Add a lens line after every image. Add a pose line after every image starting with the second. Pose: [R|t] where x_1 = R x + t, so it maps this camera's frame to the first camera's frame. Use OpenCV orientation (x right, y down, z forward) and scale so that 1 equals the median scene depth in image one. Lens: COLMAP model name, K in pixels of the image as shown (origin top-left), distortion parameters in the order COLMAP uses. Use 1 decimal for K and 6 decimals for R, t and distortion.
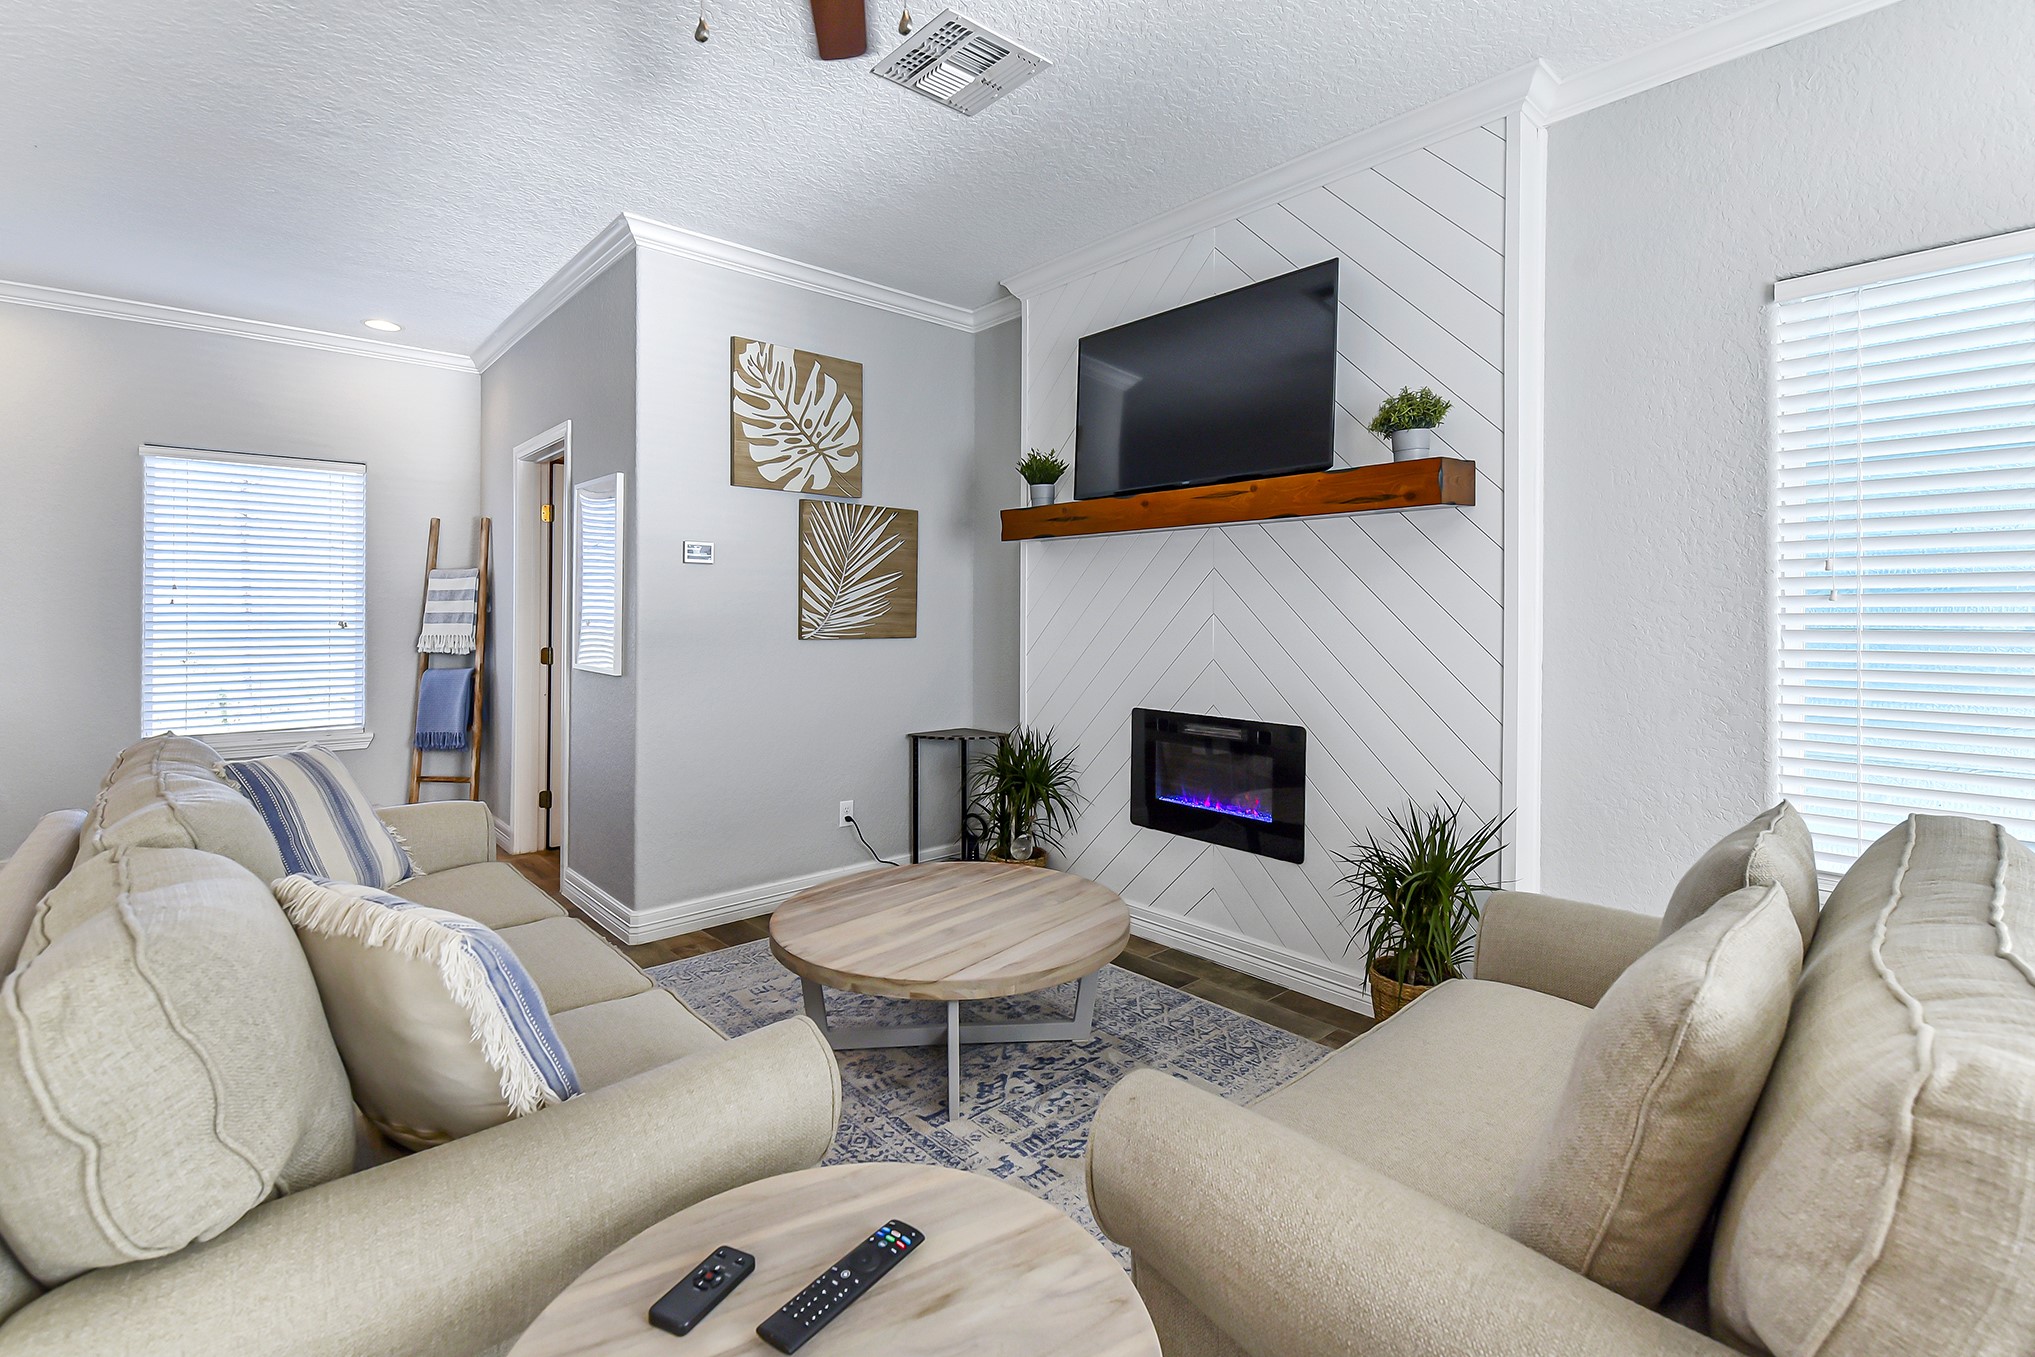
lens RADIAL K [[910.9, 0, 1016.9], [0, 910.9, 621.0], [0, 0, 1]] dist [-0.029513, -0.000316]
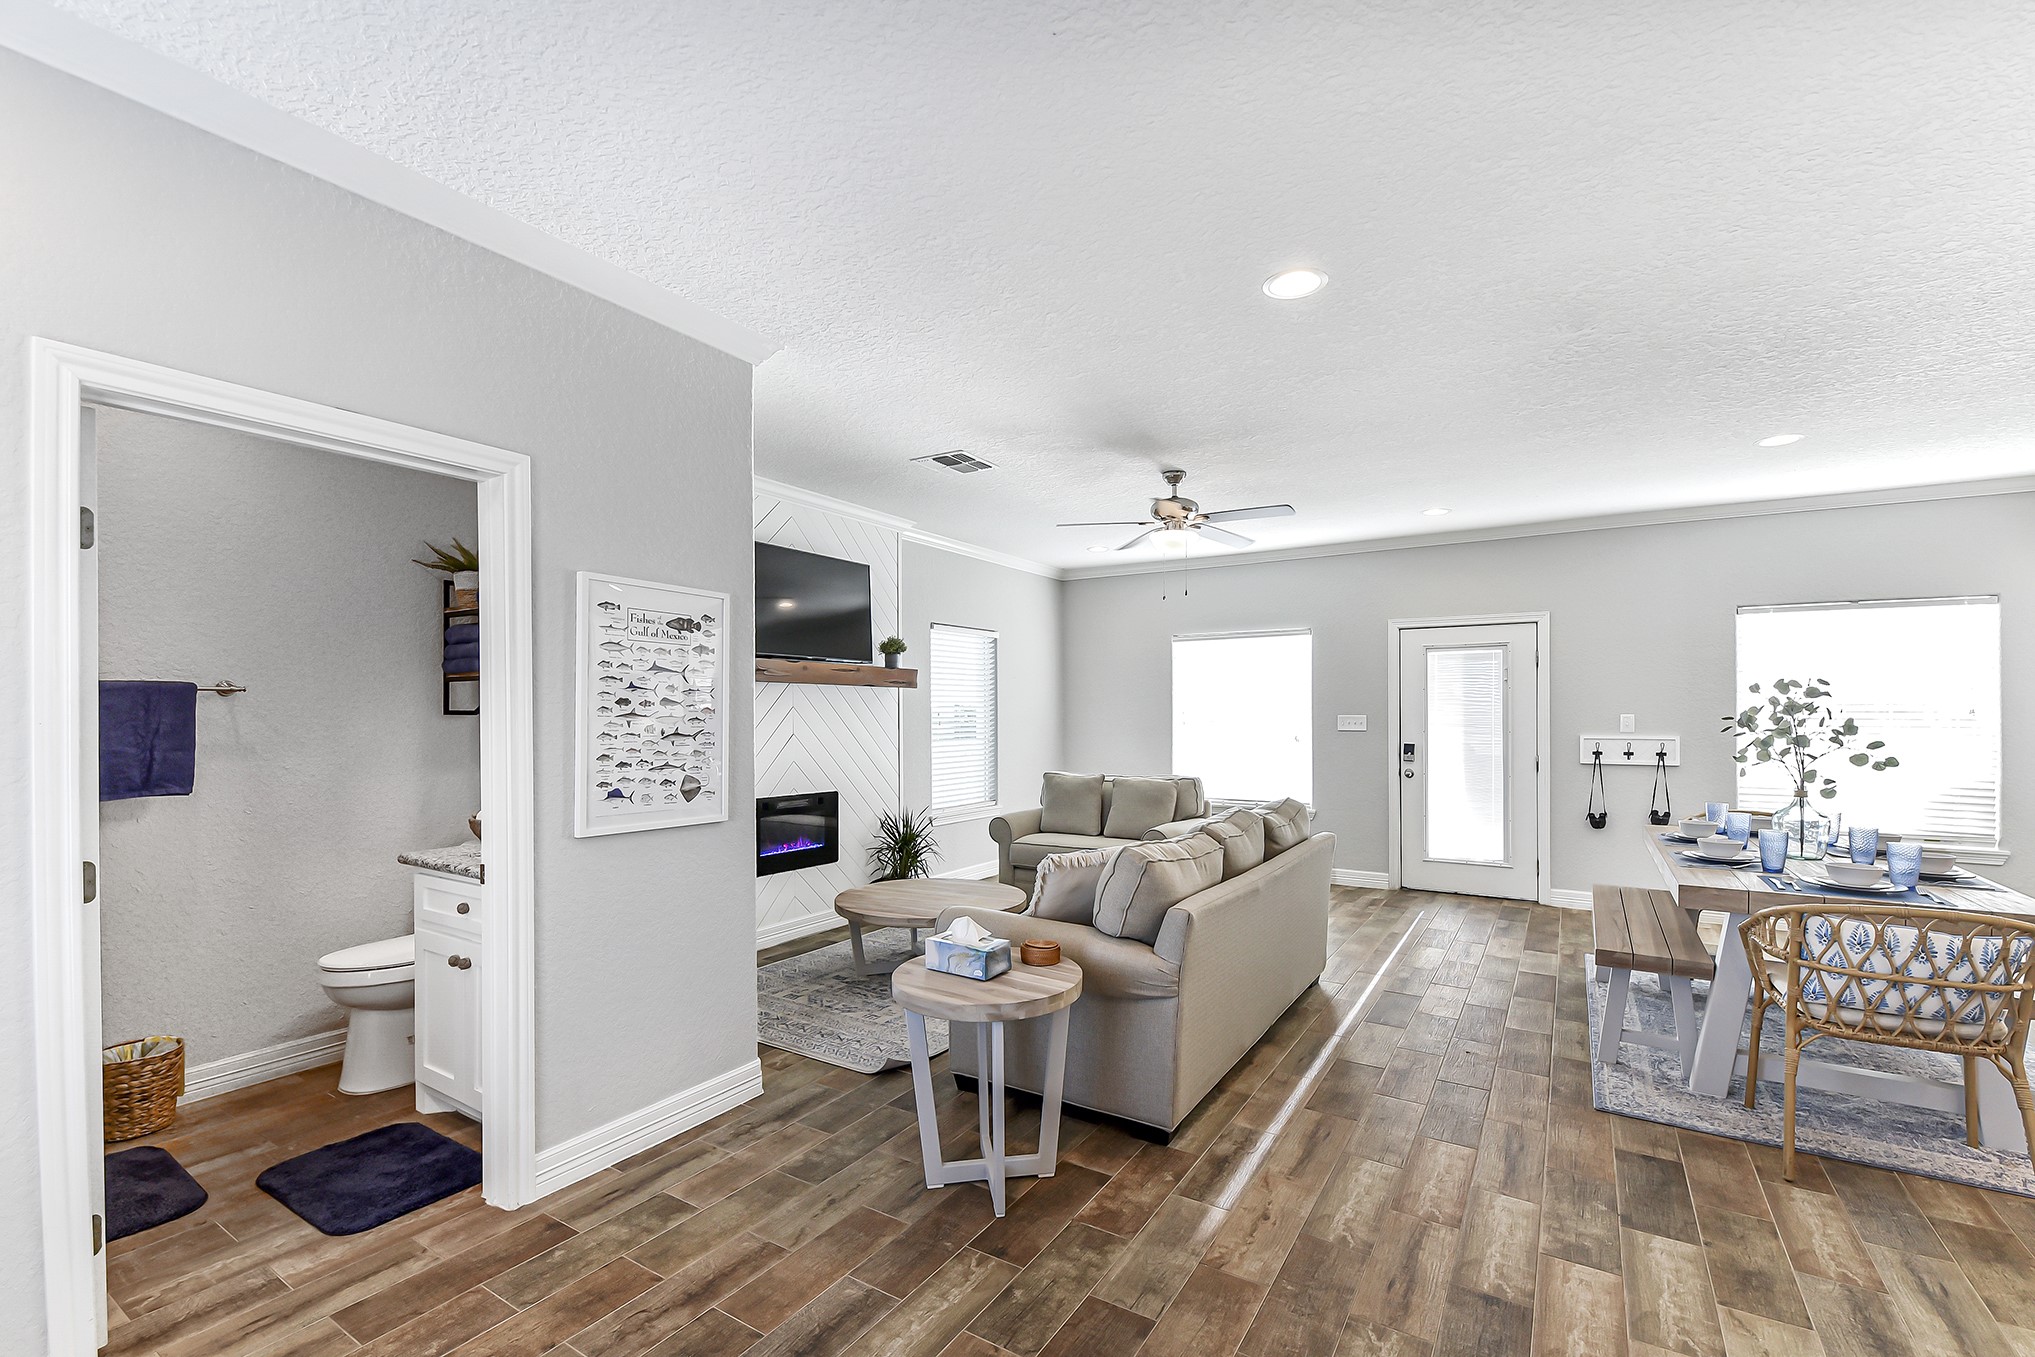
lens RADIAL K [[849.4, 0, 1020.7], [0, 849.4, 721.7], [0, 0, 1]] dist [-0.000436, -0.000076]
pose [[-0.271766, -0.008493, 0.962326, -1.514595], [0.005124, 0.999934, 0.010271, -0.048310], [-0.962350, 0.007722, -0.271705, 1.091898]]
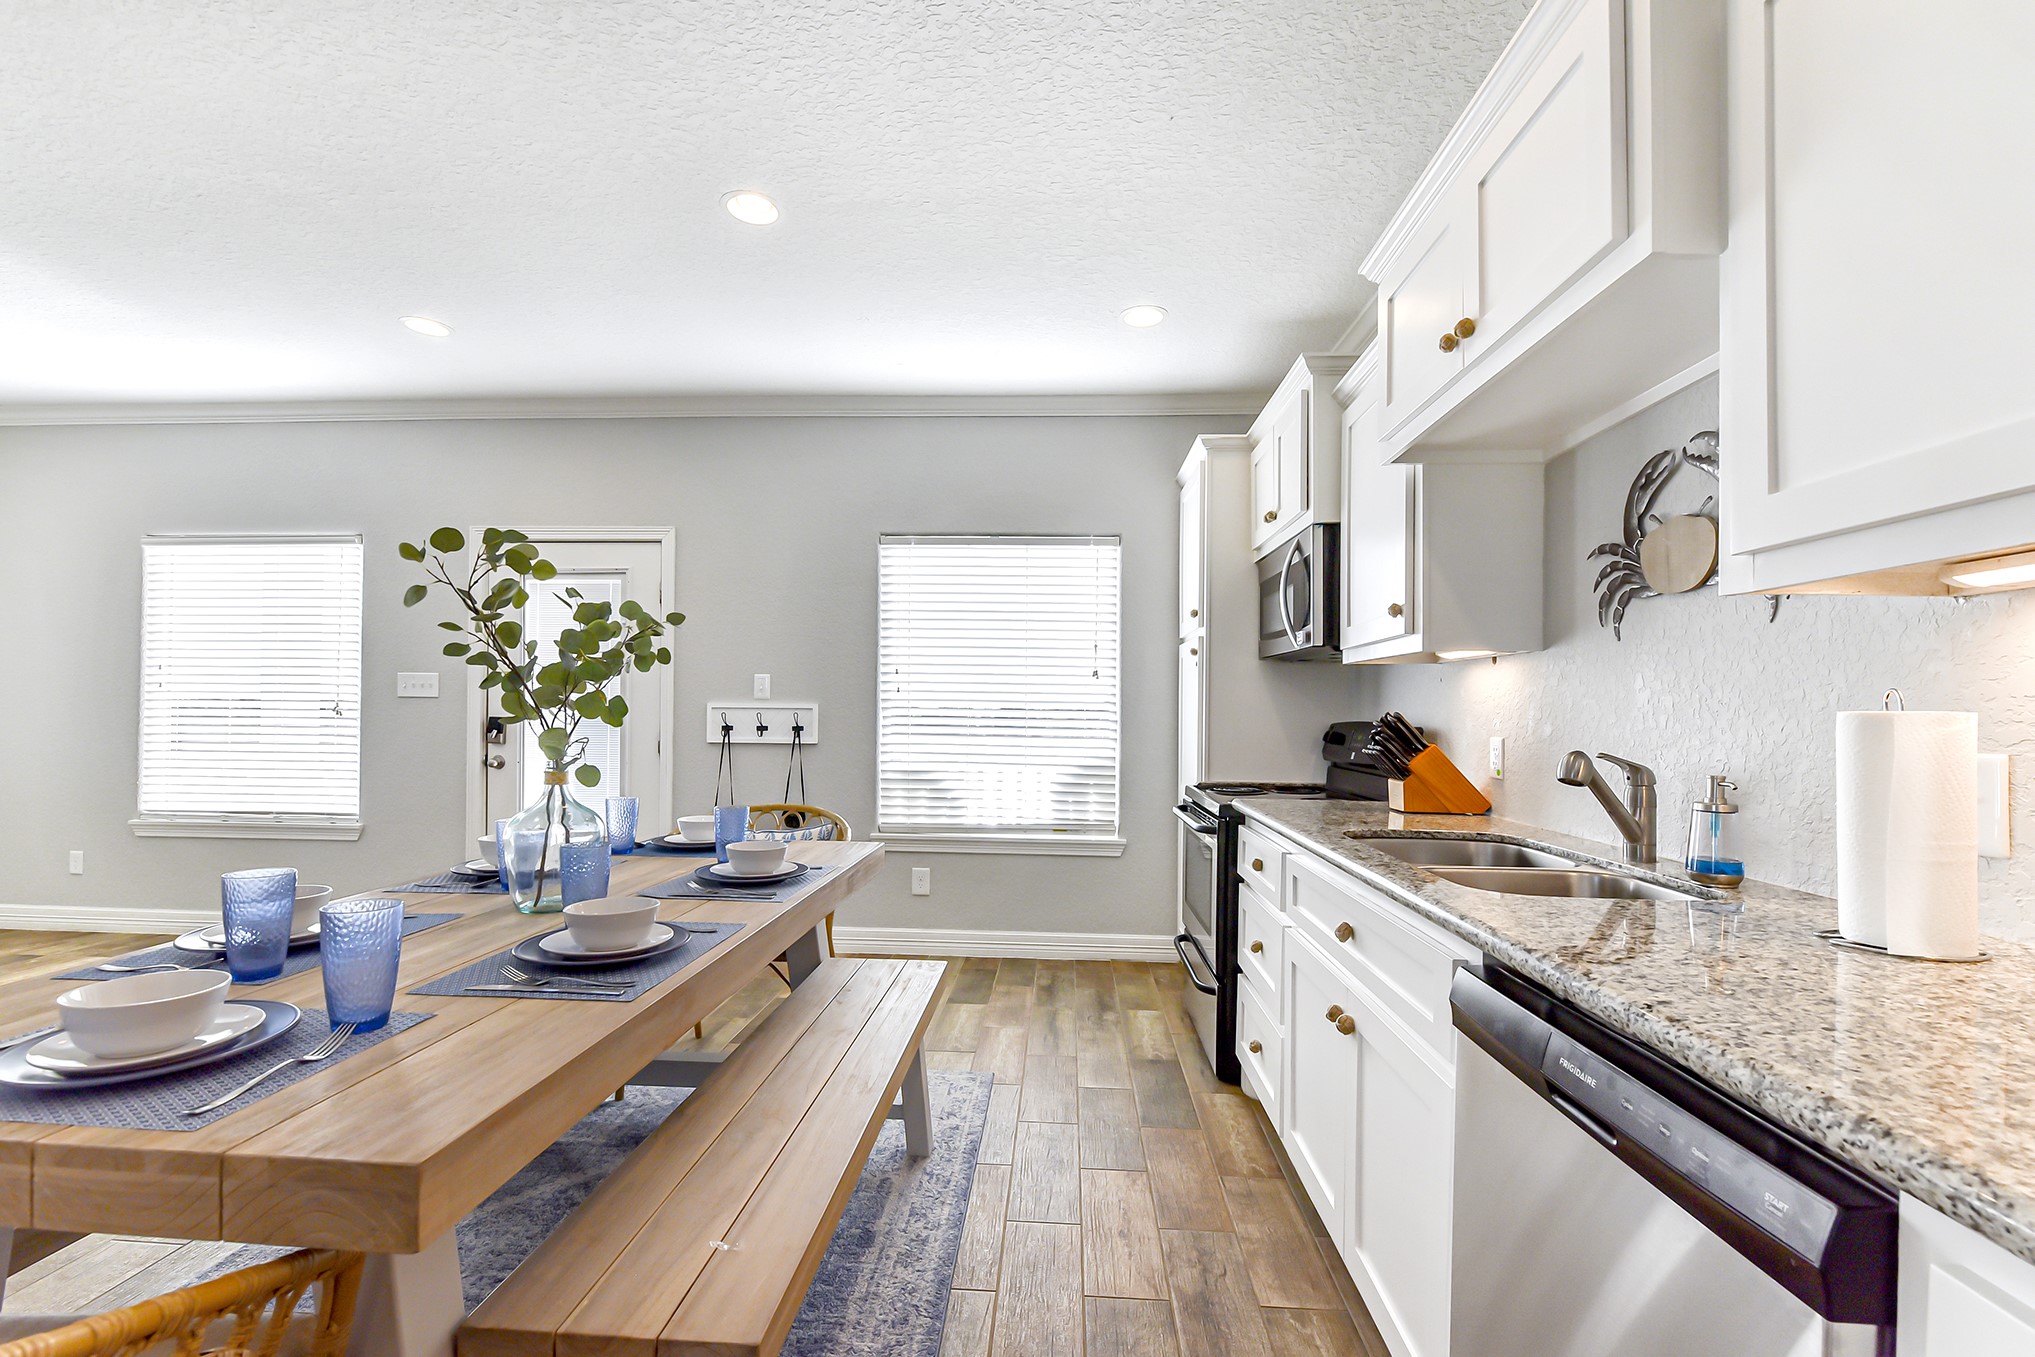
lens RADIAL K [[897.4, 0, 1021.9], [0, 897.4, 695.1], [0, 0, 1]] dist [0.002016, 0.000043]
pose [[-0.707362, 0.000371, 0.706852, -1.378771], [-0.007064, 0.999946, -0.007594, 0.002915], [-0.706817, -0.010365, -0.707321, 0.018777]]
